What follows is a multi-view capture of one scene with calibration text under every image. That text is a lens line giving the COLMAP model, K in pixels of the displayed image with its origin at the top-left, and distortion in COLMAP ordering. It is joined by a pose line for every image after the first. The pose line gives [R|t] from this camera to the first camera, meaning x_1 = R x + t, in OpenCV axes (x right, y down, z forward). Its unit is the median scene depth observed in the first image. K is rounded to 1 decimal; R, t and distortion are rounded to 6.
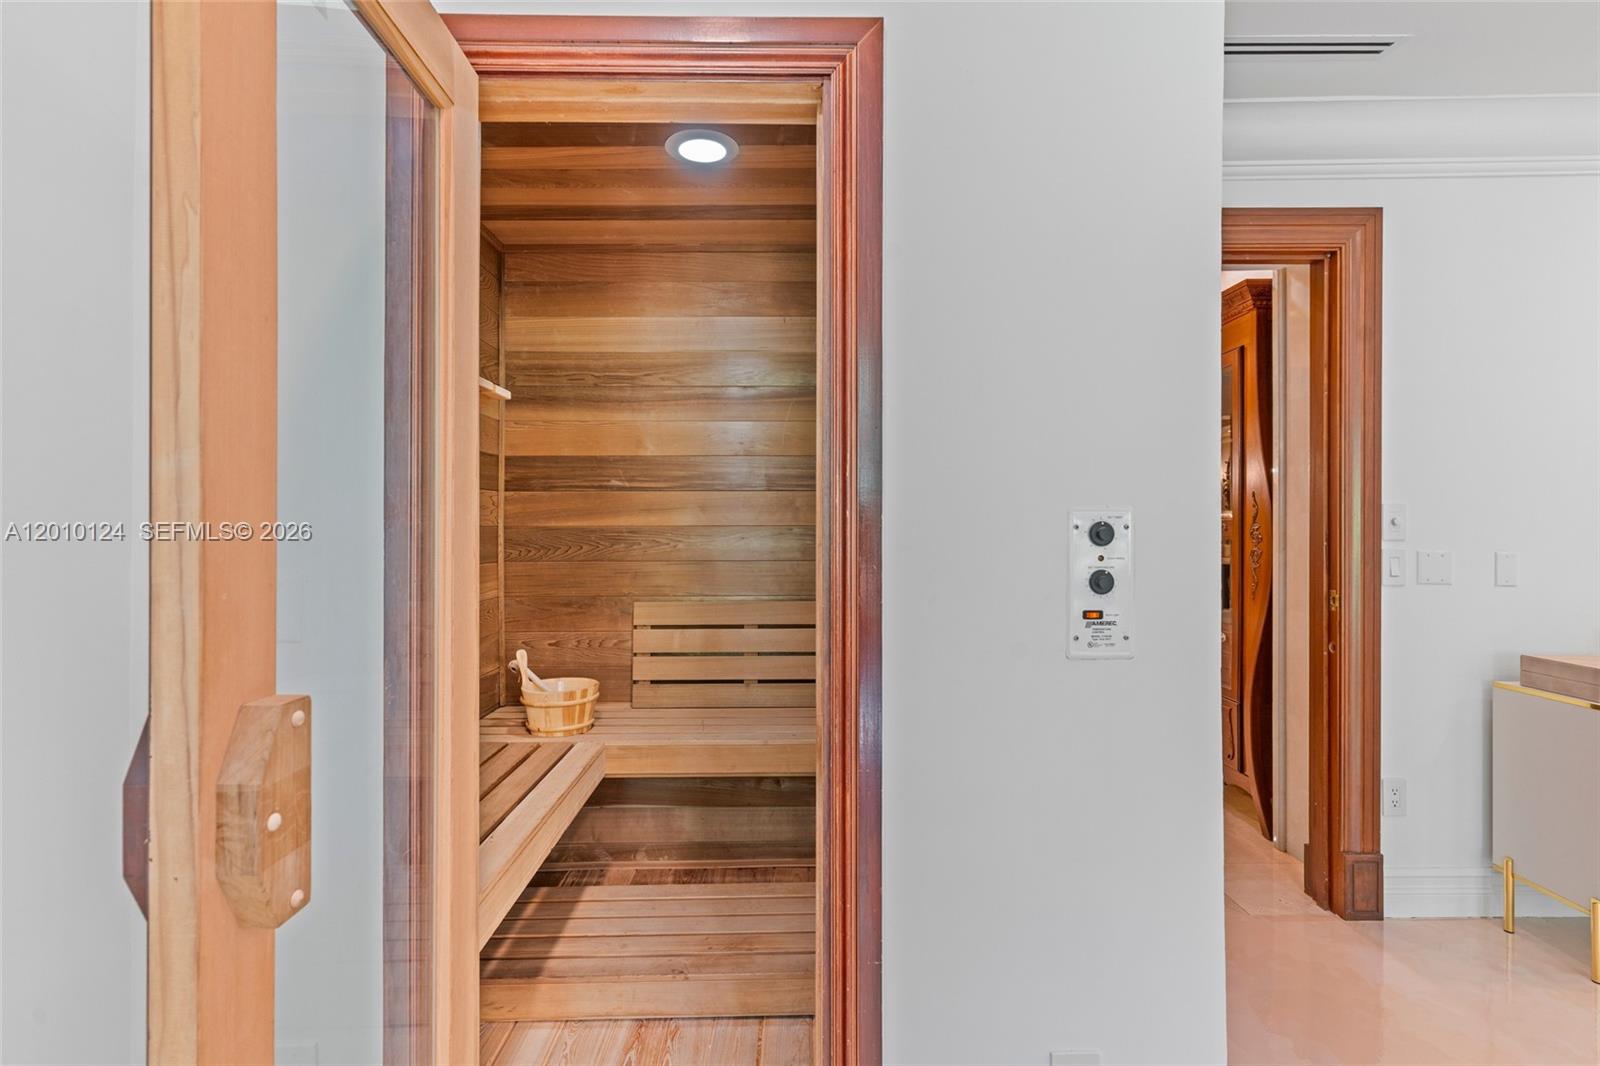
lens RADIAL K [[770.2, 0, 795.1], [0, 770.2, 532.3], [0, 0, 1]] dist [0.002548, -0.000267]
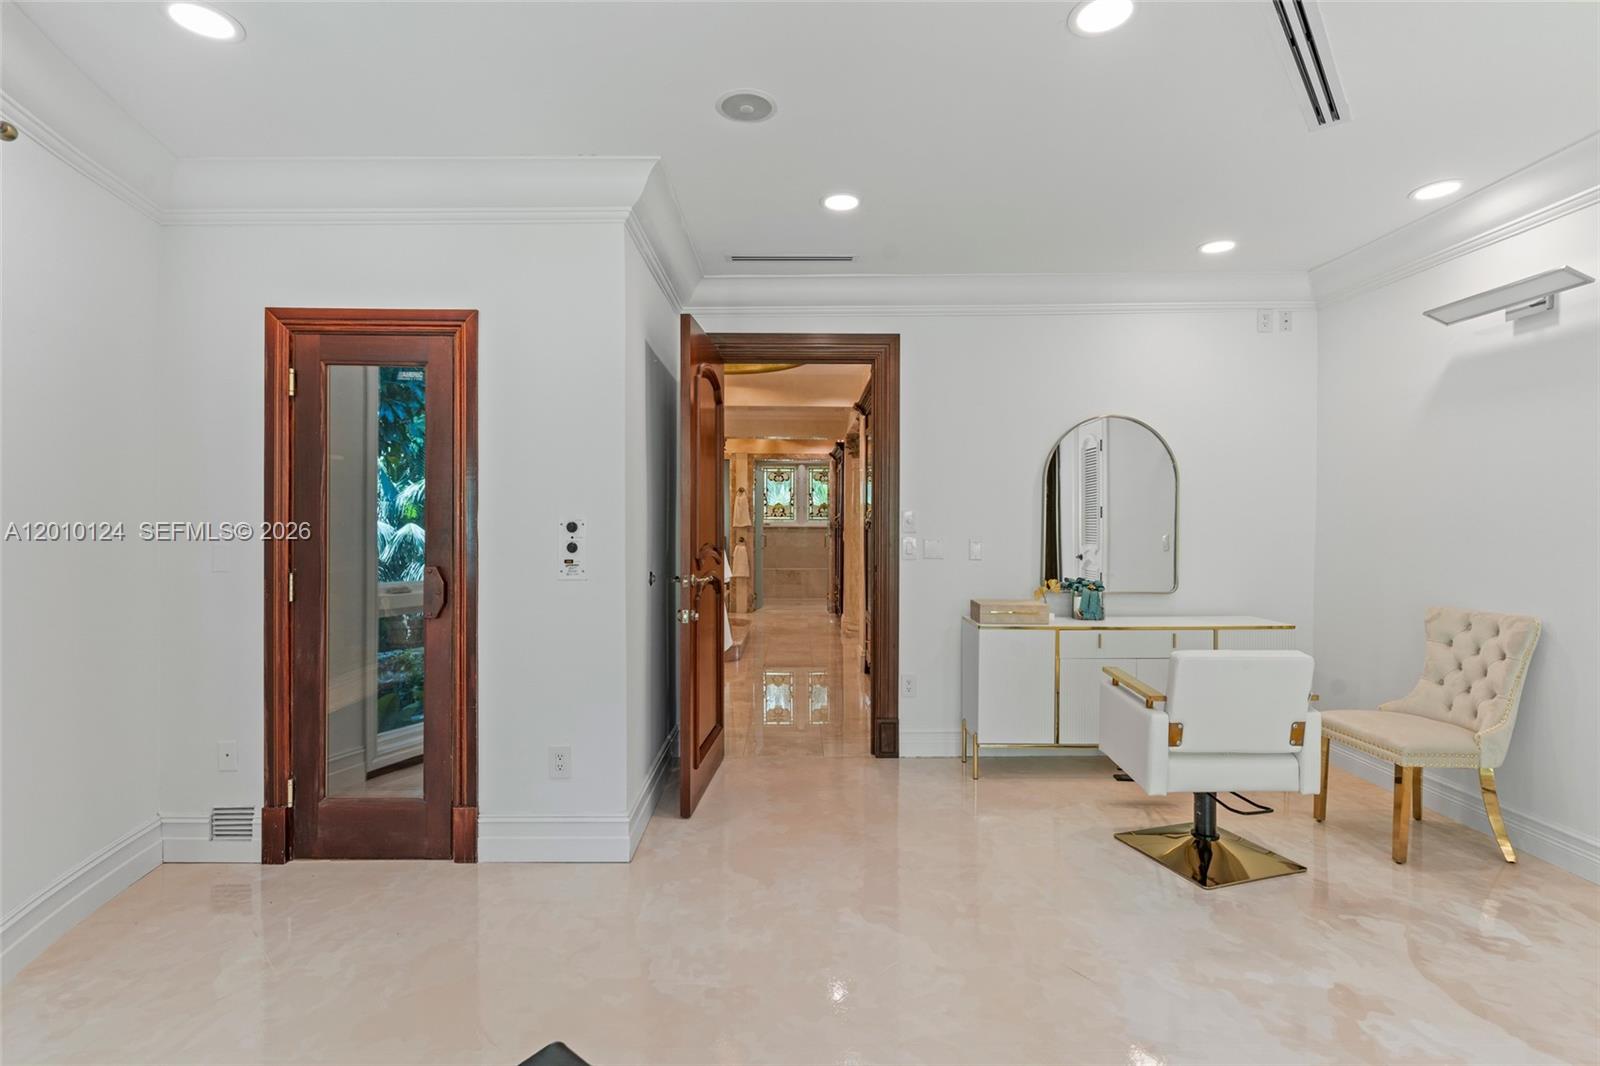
lens RADIAL K [[770.2, 0, 802.2], [0, 770.2, 531.1], [0, 0, 1]] dist [0.002548, -0.000267]
pose [[0.999915, 0.002166, 0.012848, 1.071294], [-0.002209, 0.999992, 0.003269, 0.004876], [-0.012841, -0.003297, 0.999912, -1.369557]]
